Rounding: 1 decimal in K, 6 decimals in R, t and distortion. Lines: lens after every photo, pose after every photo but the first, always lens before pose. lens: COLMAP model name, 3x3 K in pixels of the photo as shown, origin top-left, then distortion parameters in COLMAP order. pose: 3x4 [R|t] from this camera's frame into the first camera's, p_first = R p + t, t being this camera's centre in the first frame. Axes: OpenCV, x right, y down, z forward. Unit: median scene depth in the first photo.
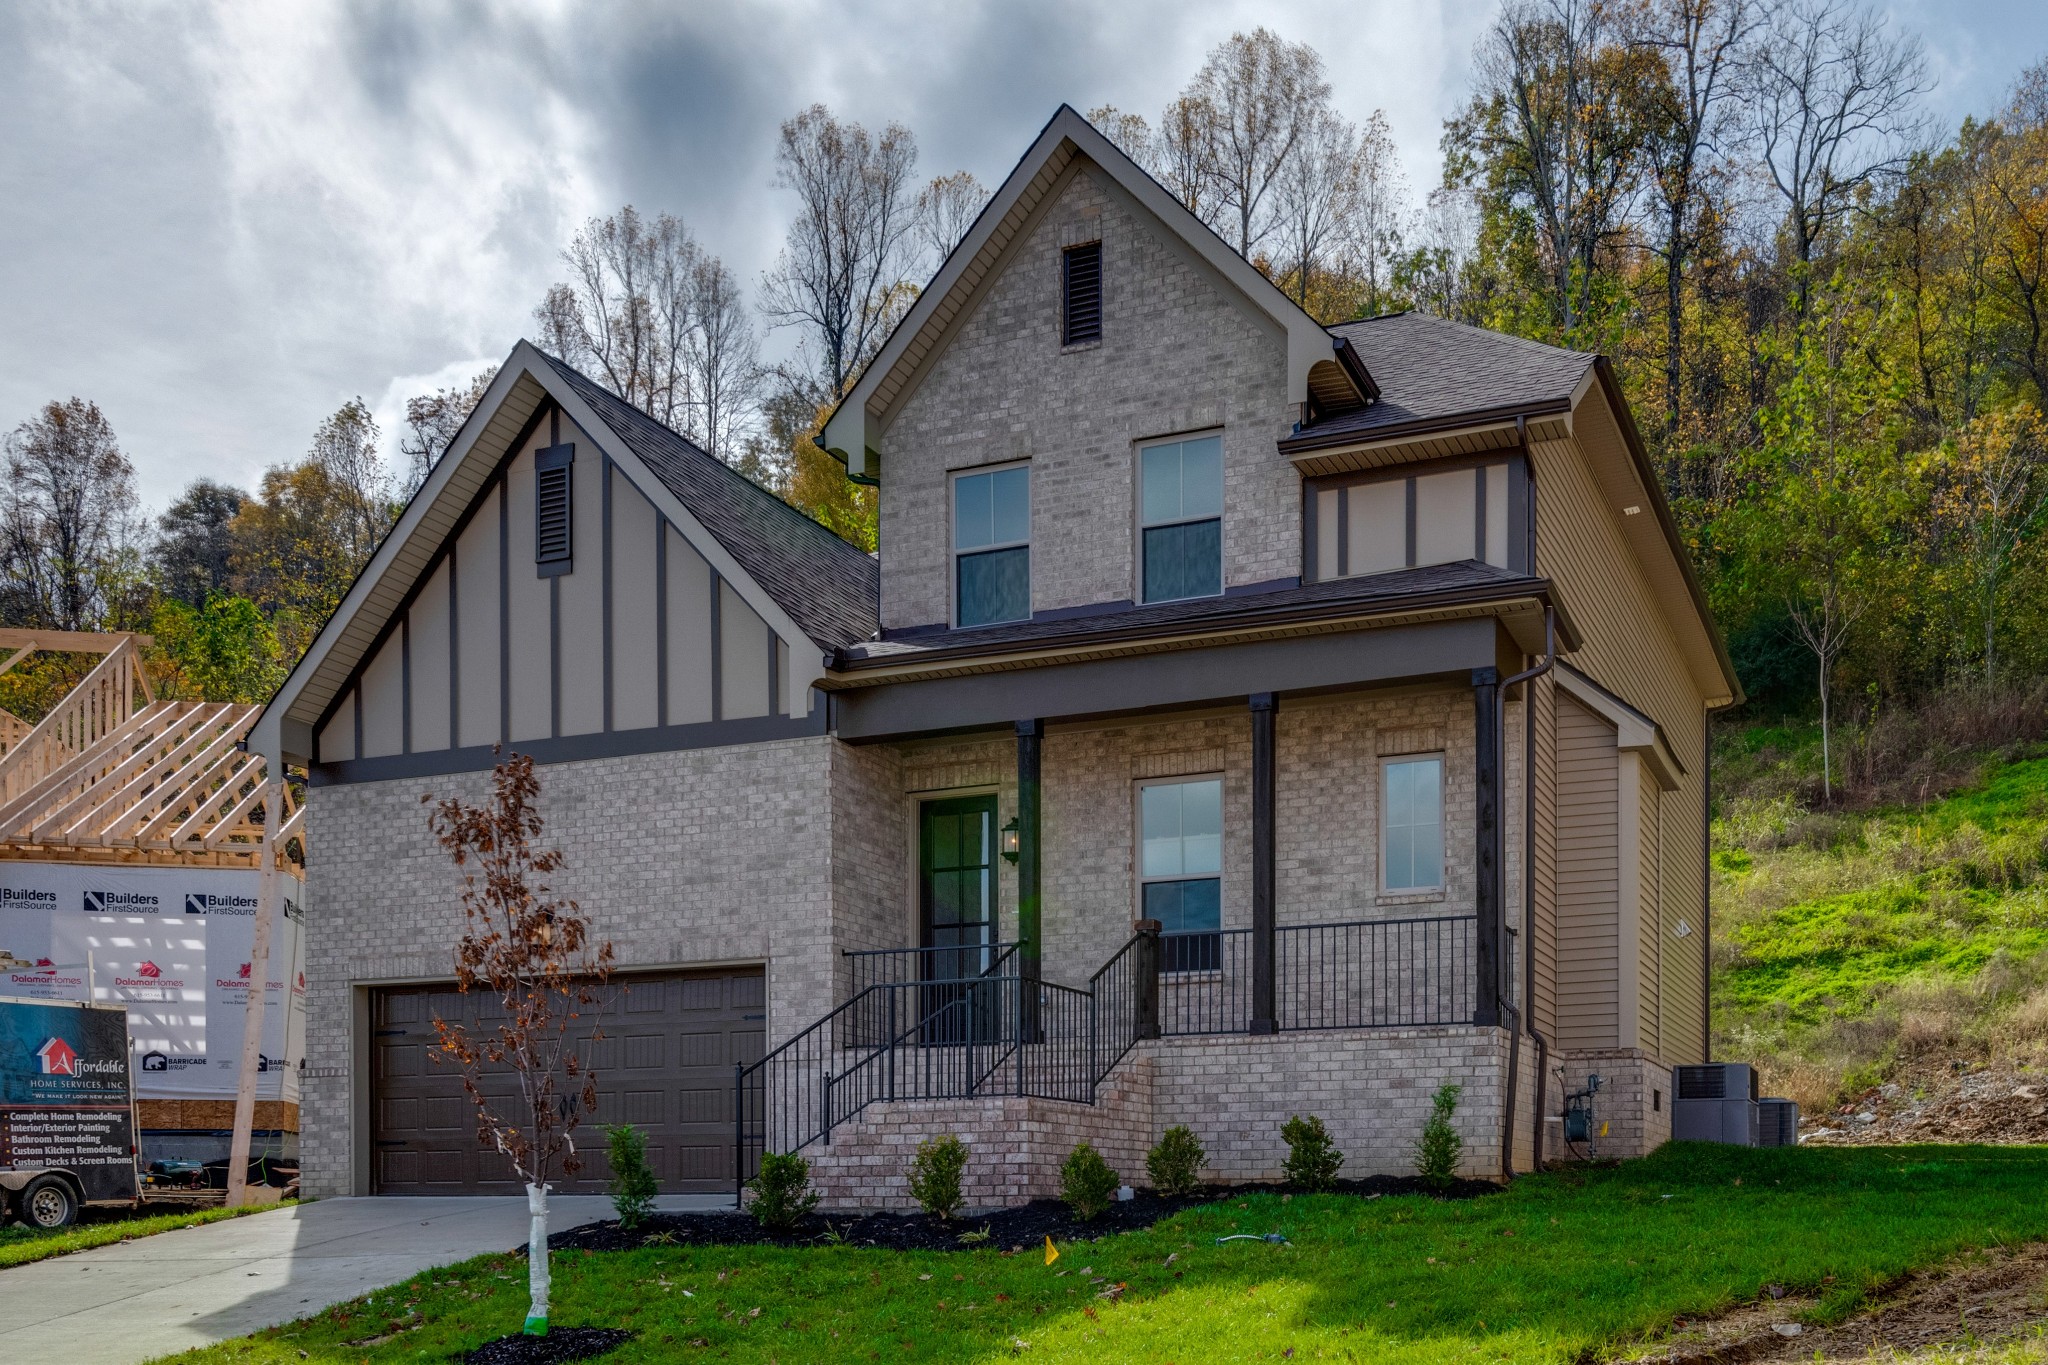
lens RADIAL K [[1951.9, 0, 1024.0], [0, 1951.9, 682.5], [0, 0, 1]] dist [0.055437, -0.003378]
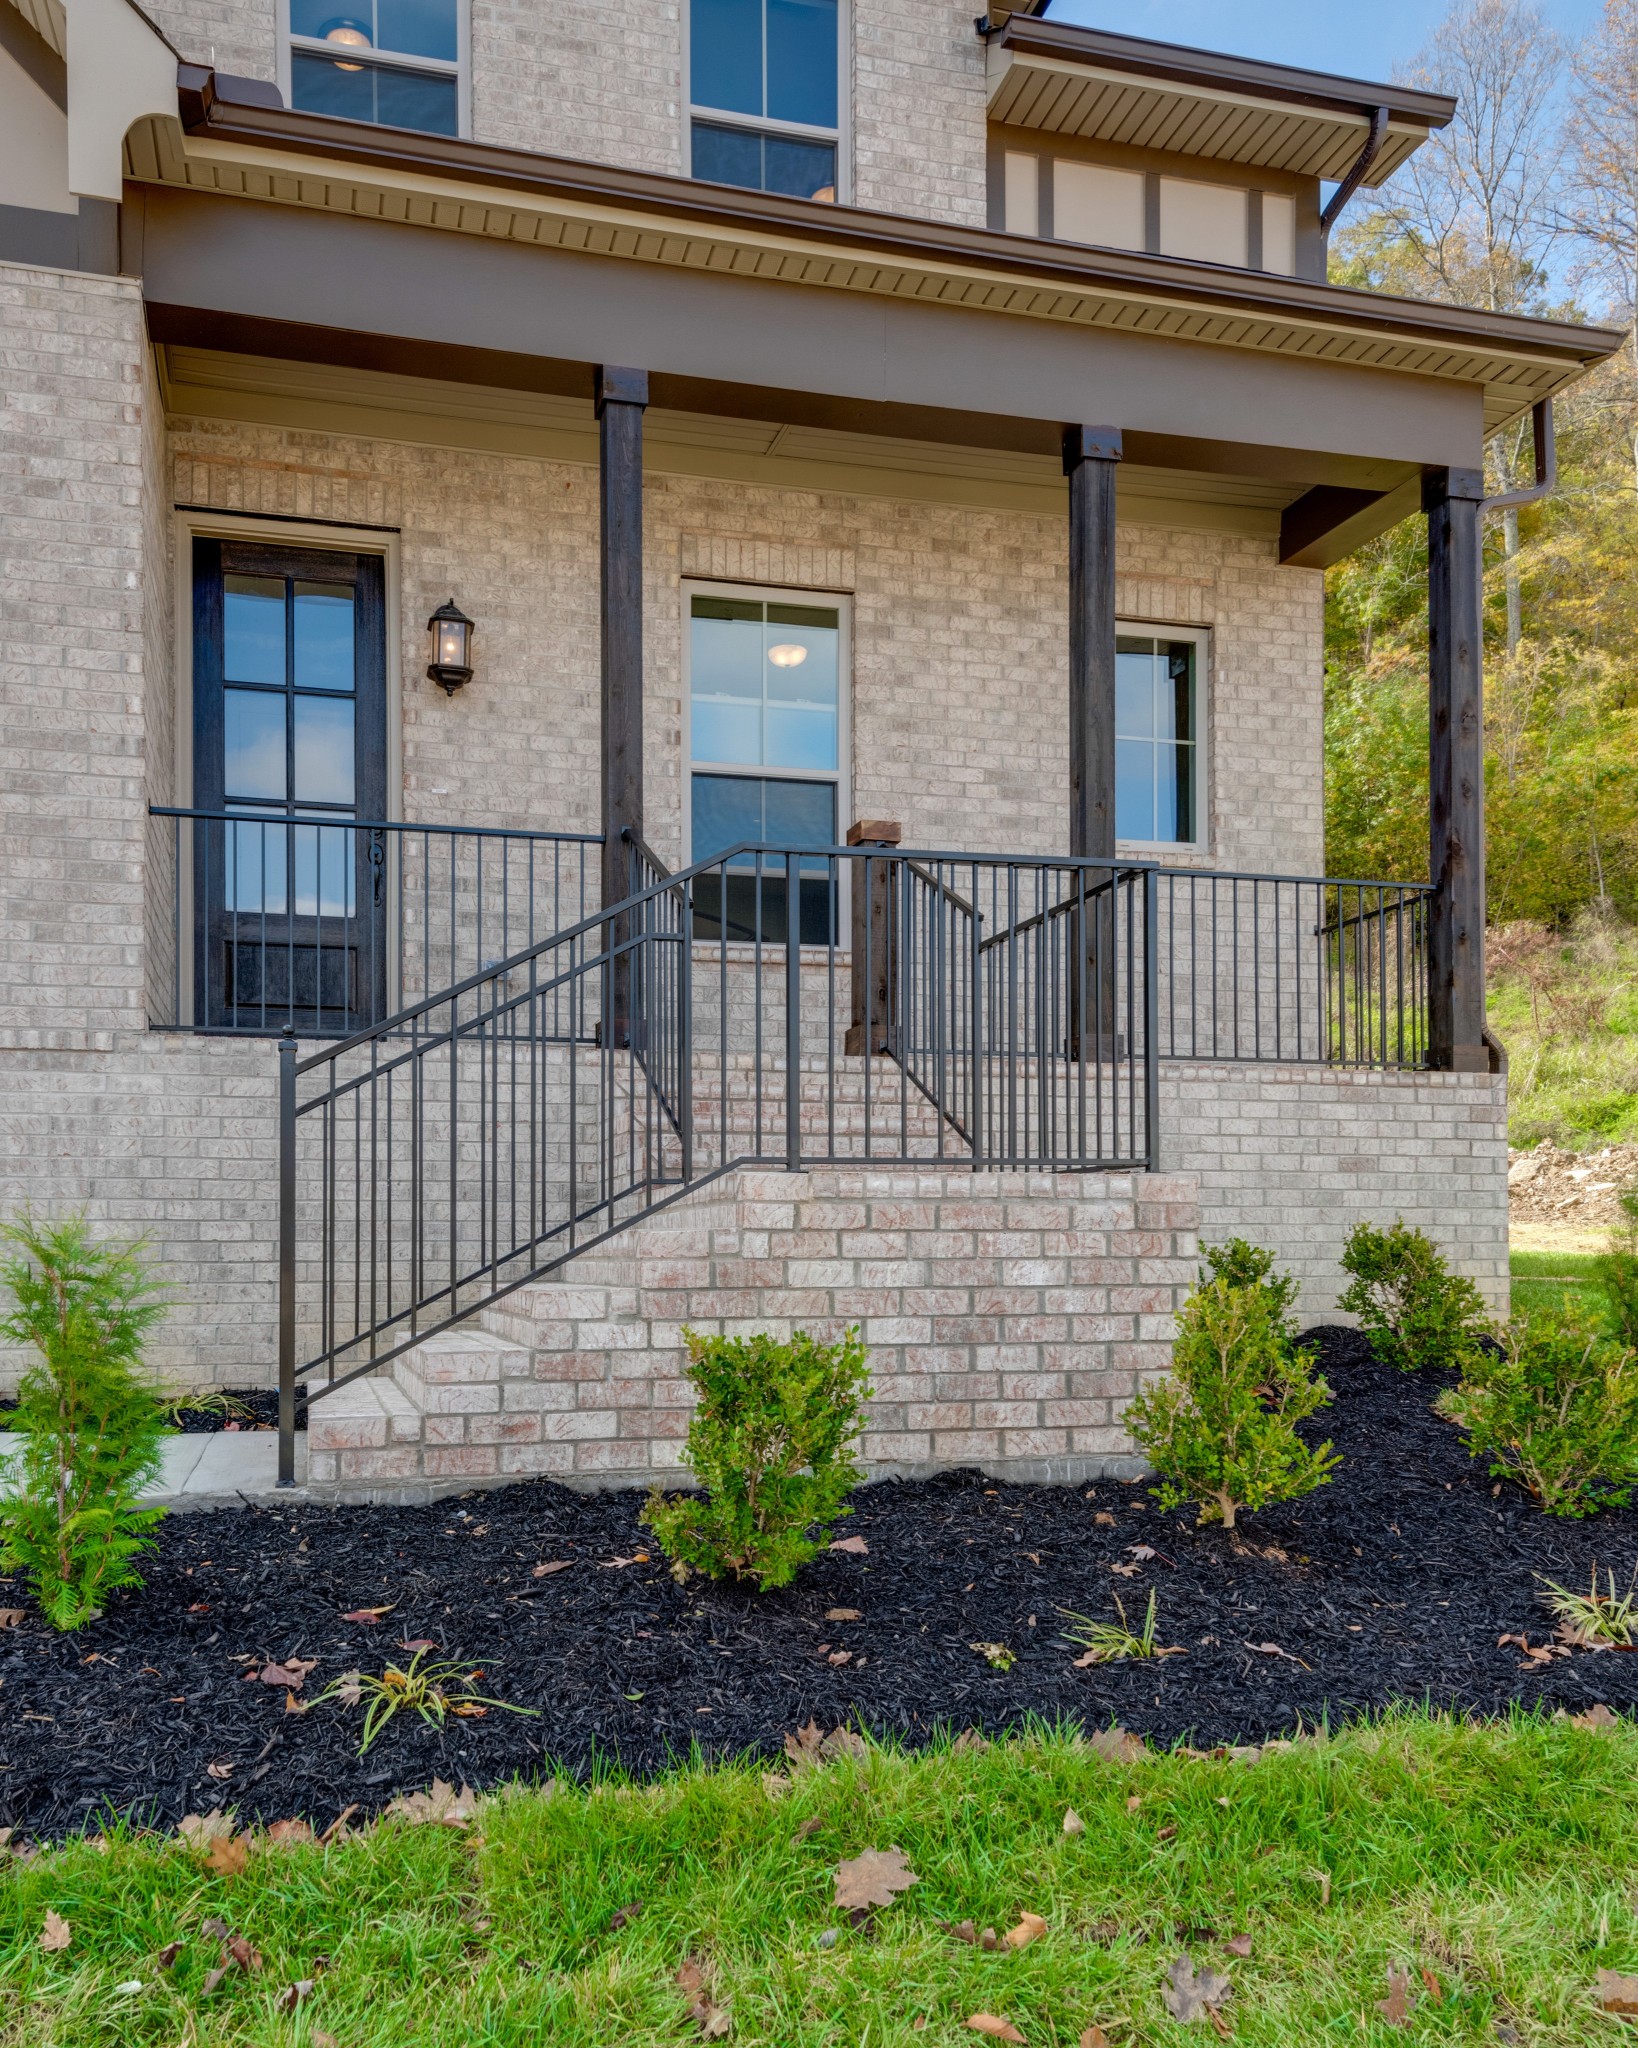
lens RADIAL K [[1790.3, 0, 757.1], [0, 1790.3, 1028.5], [0, 0, 1]] dist [0.033130, -0.008912]
pose [[0.782585, 0.081807, 0.617145, -0.236845], [-0.161217, 0.984142, 0.073981, 0.143424], [-0.601306, -0.157391, 0.783364, 0.650366]]
